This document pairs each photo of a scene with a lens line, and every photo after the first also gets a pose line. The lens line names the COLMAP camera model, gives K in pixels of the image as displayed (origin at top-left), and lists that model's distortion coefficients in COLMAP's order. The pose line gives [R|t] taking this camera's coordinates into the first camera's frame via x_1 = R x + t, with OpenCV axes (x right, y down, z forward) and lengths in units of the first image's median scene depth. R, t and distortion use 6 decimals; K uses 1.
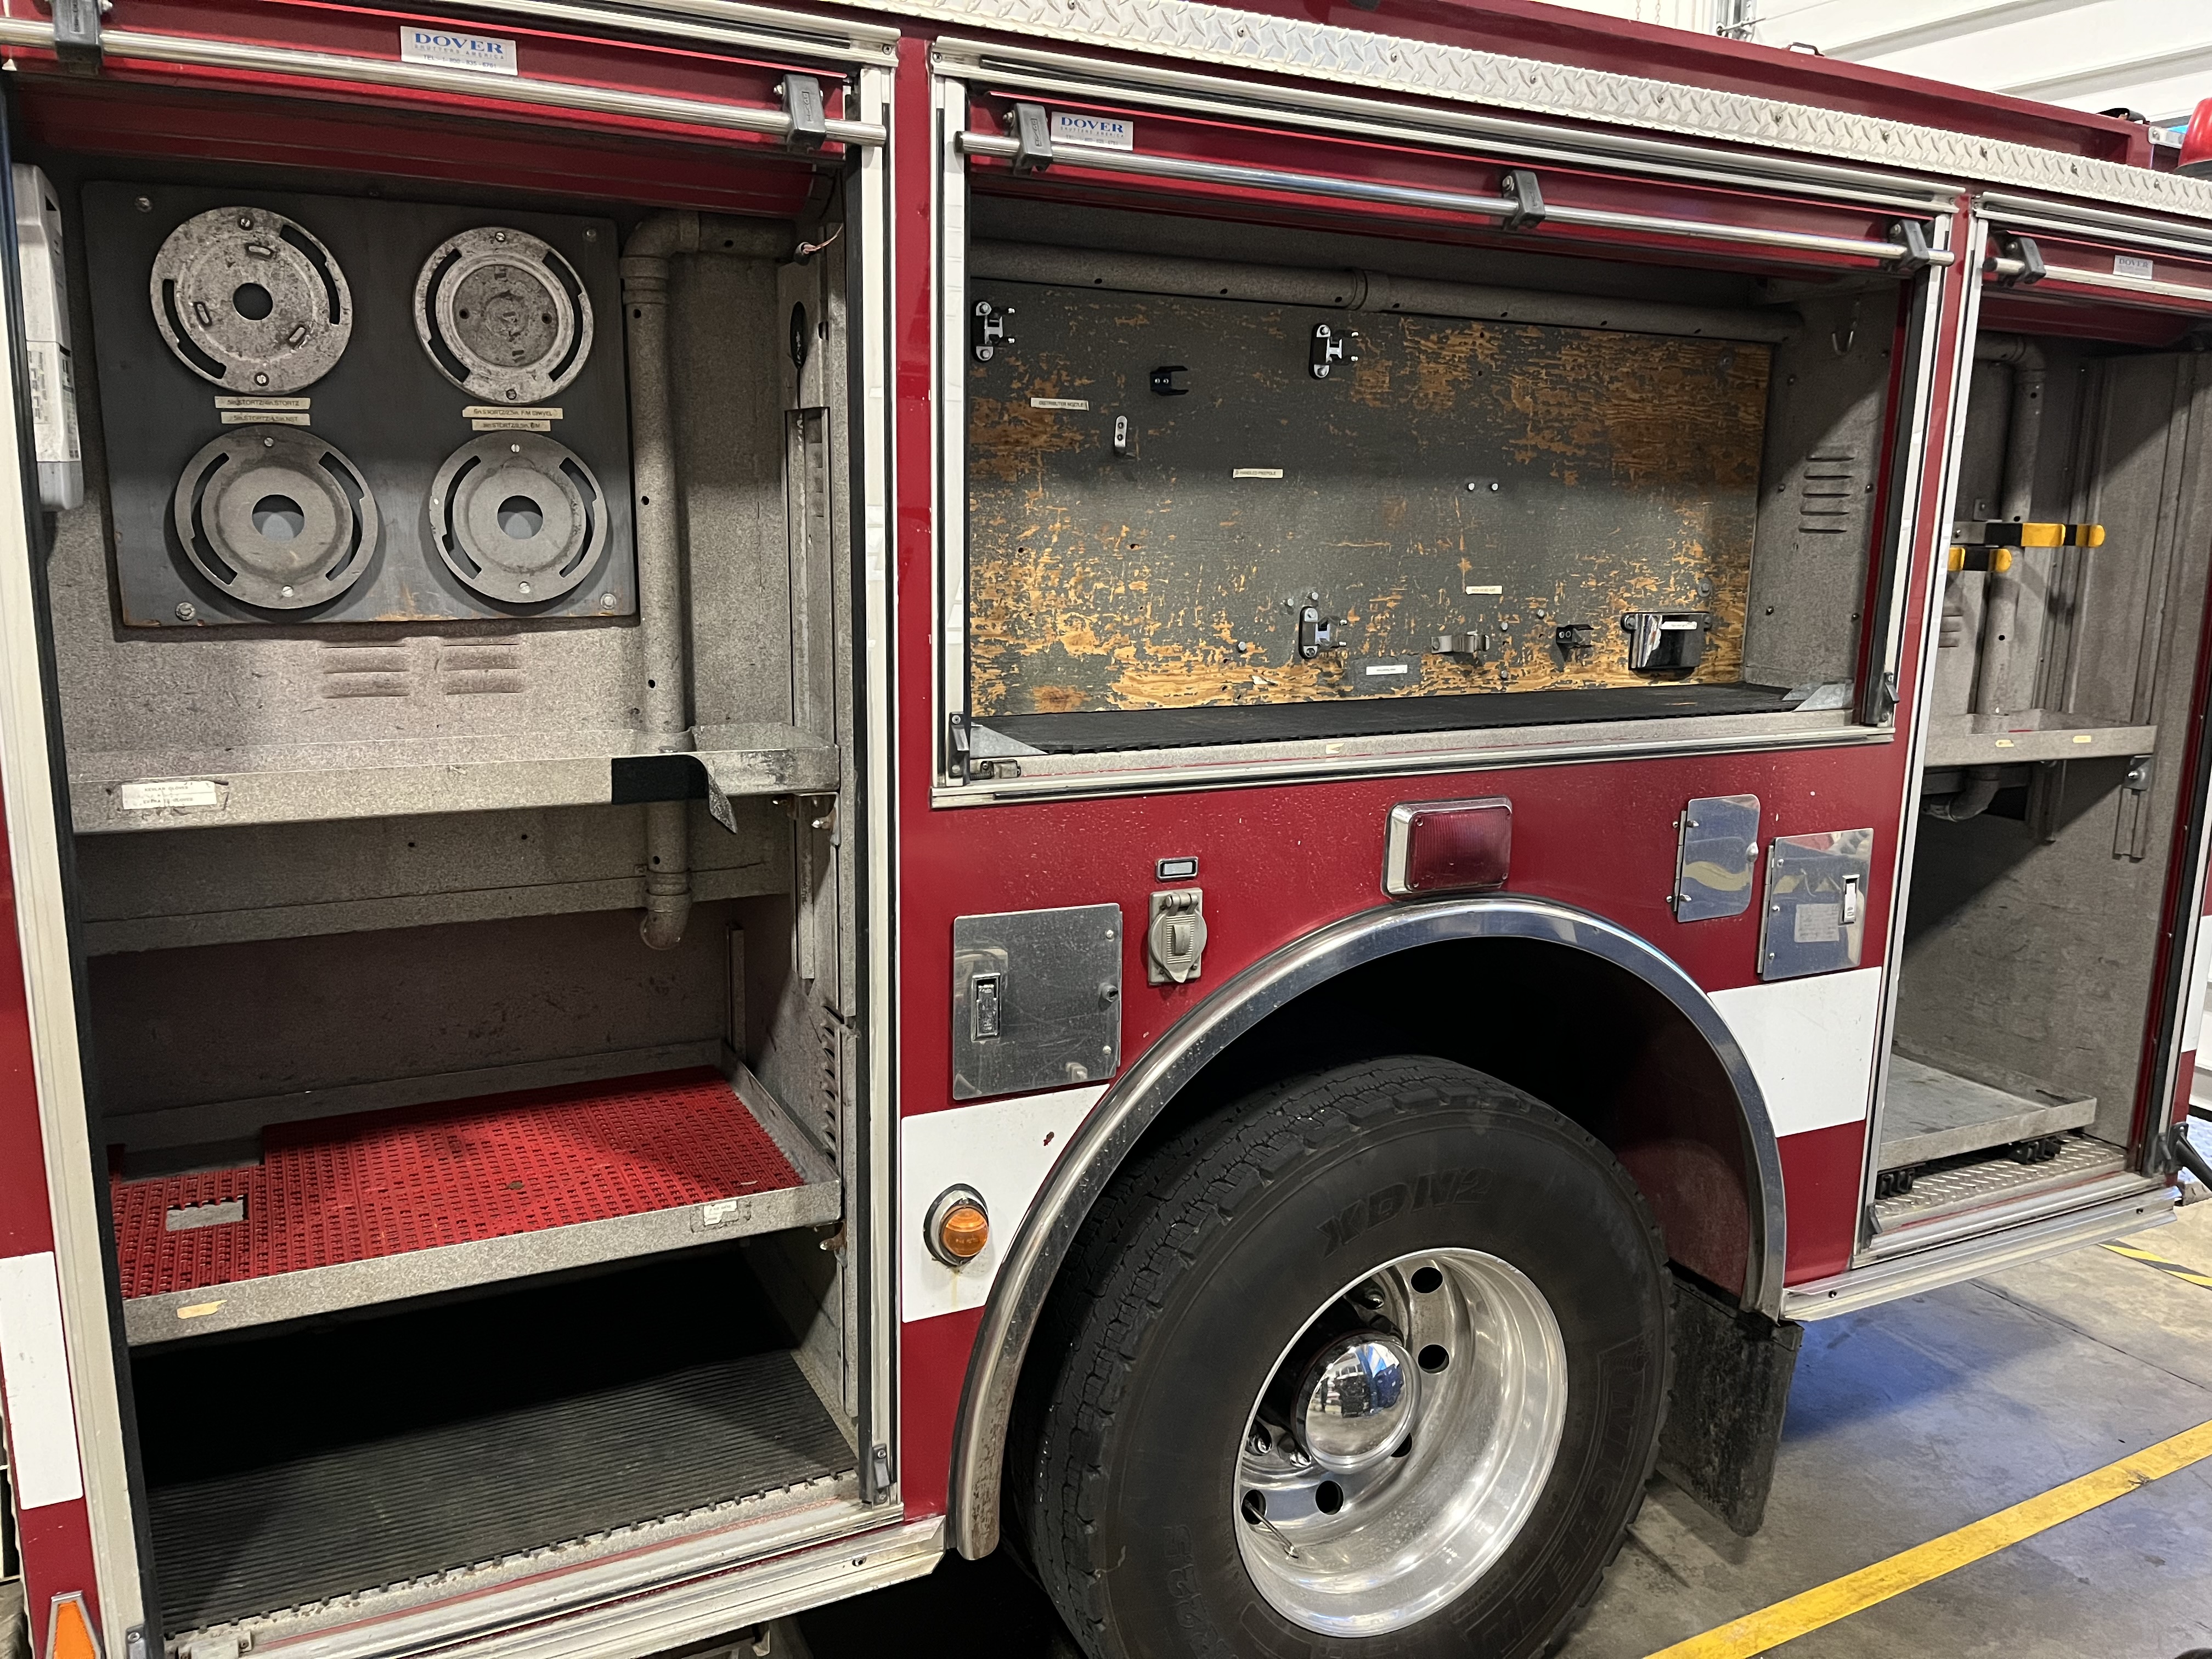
lens RADIAL K [[1683.5, 0, 1121.6], [0, 1683.5, 821.1], [0, 0, 1]] dist [0.046853, -0.064679]
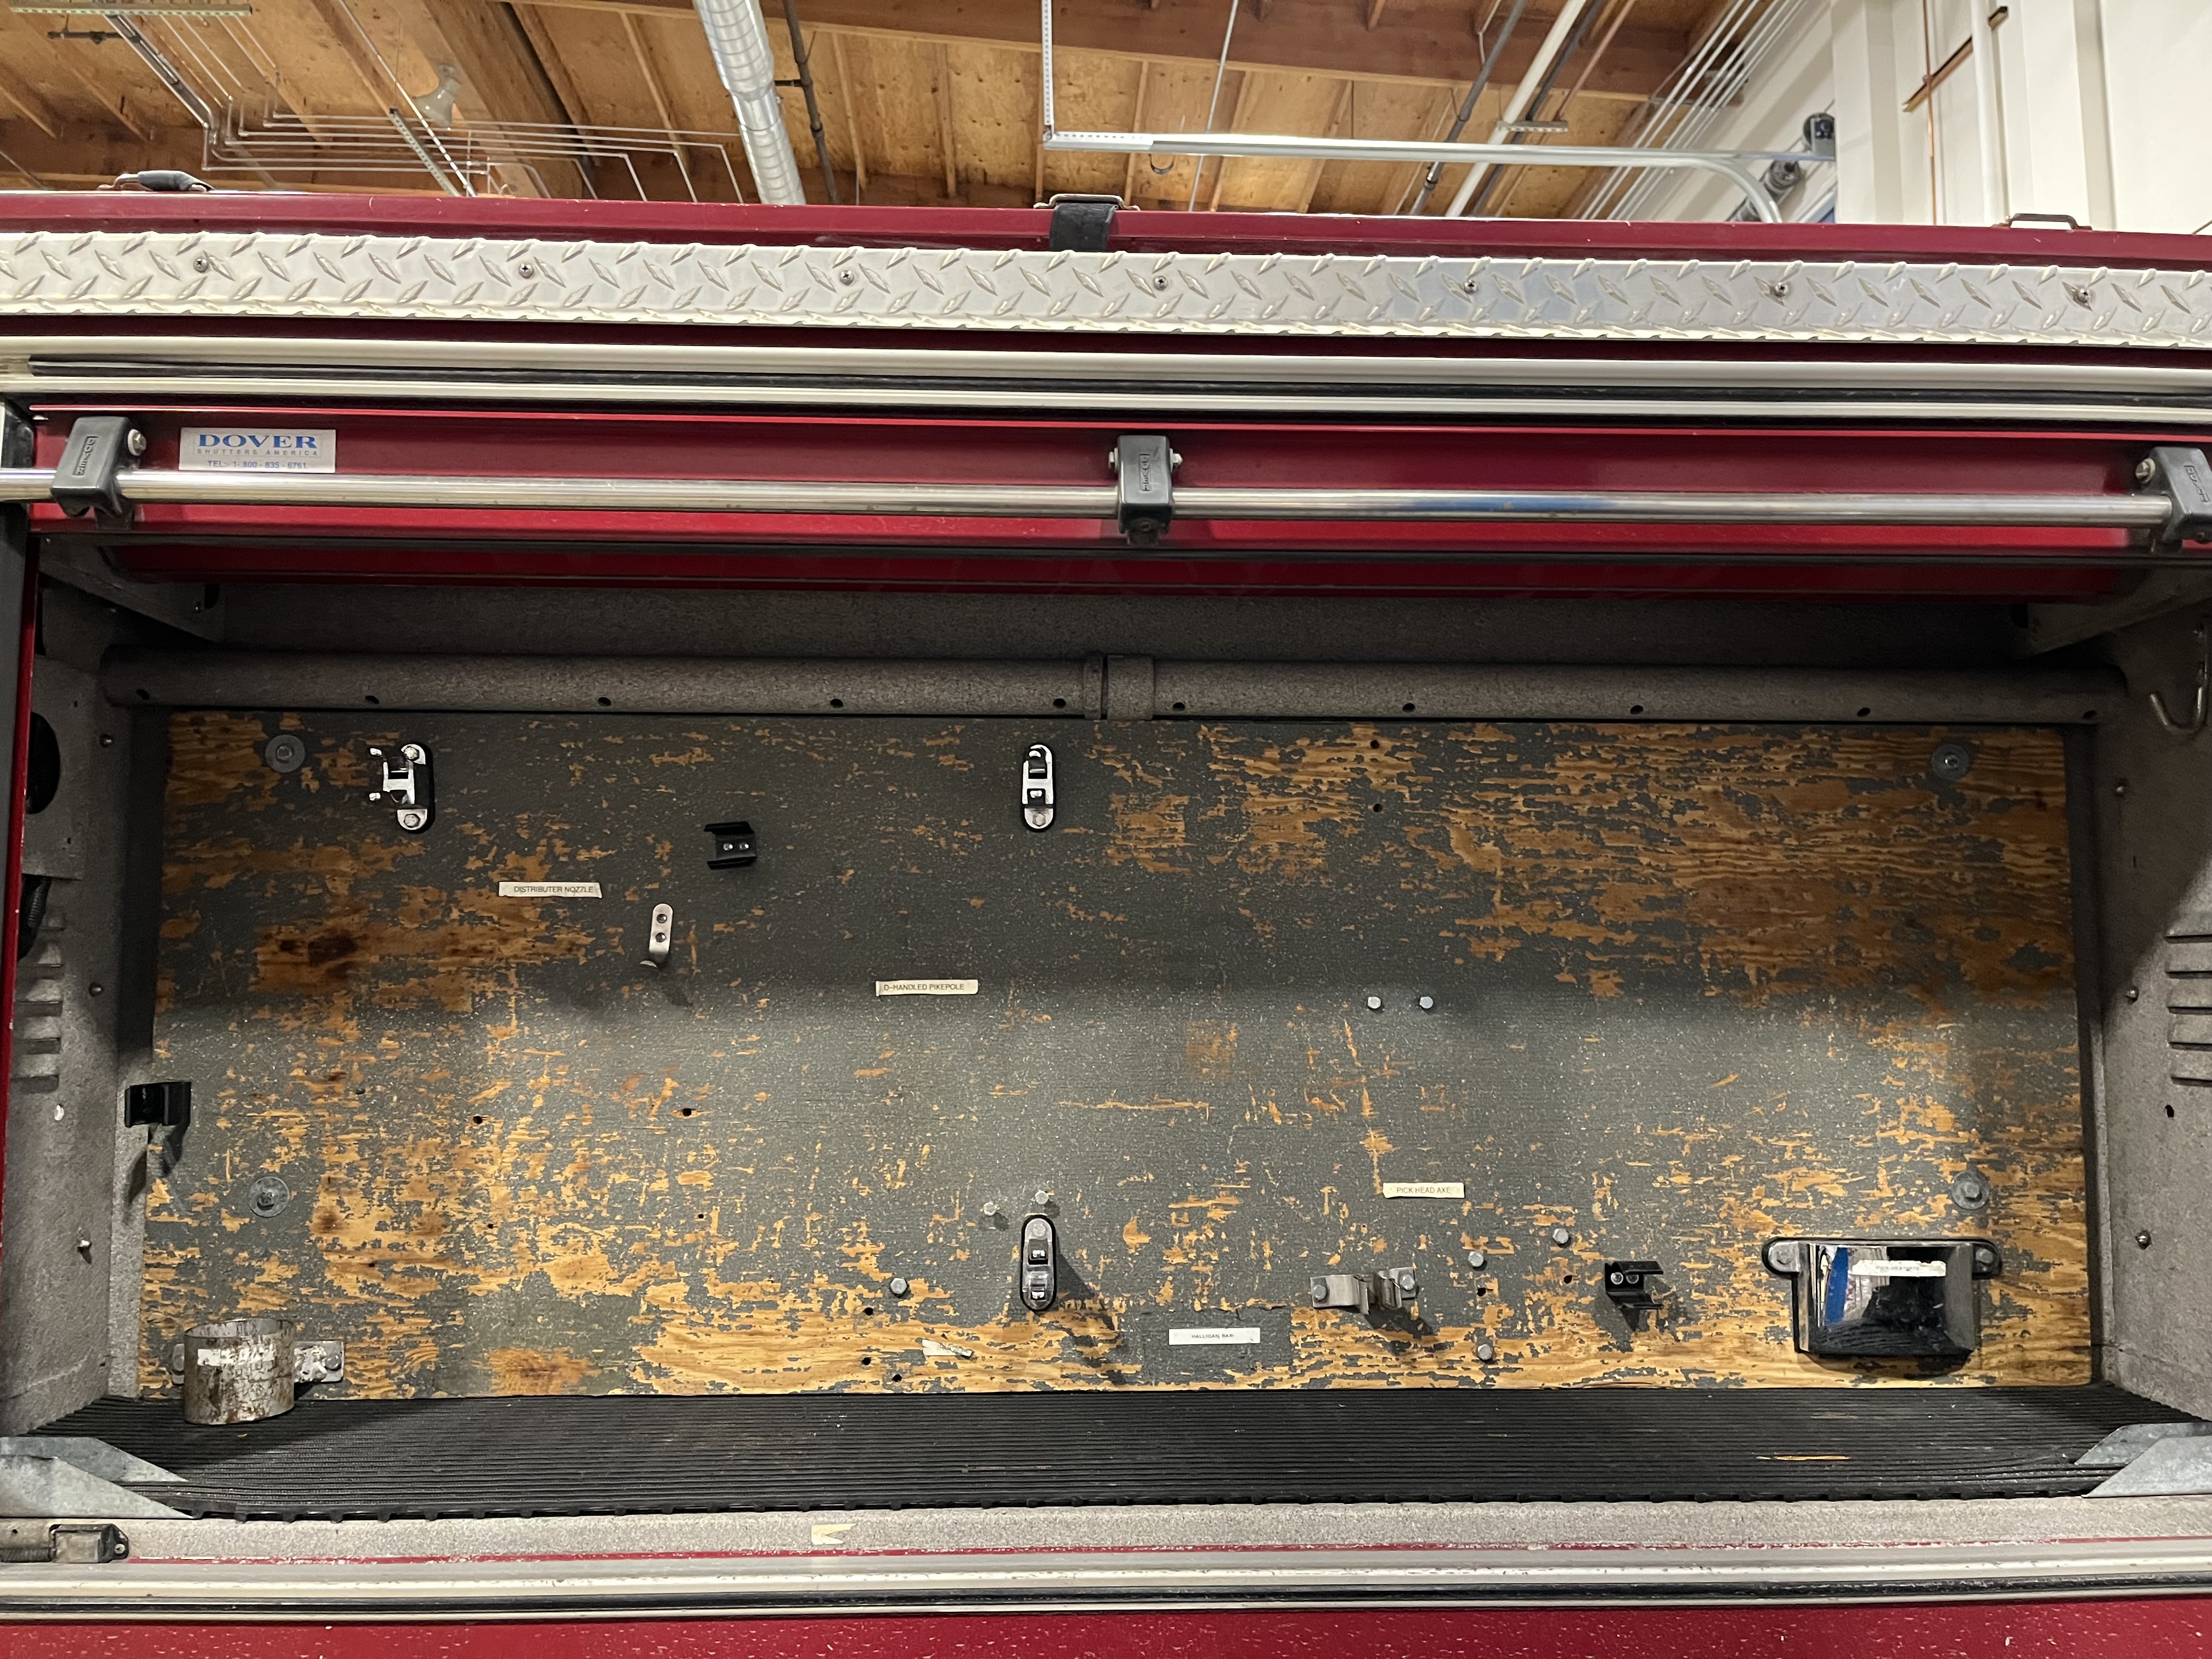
lens RADIAL K [[1683.5, 0, 1084.4], [0, 1683.5, 816.1], [0, 0, 1]] dist [0.046853, -0.064679]
pose [[0.903726, -0.059926, -0.423897, 0.372078], [-0.065077, 0.959419, -0.274373, -0.100999], [0.423137, 0.275544, 0.863152, 0.475653]]
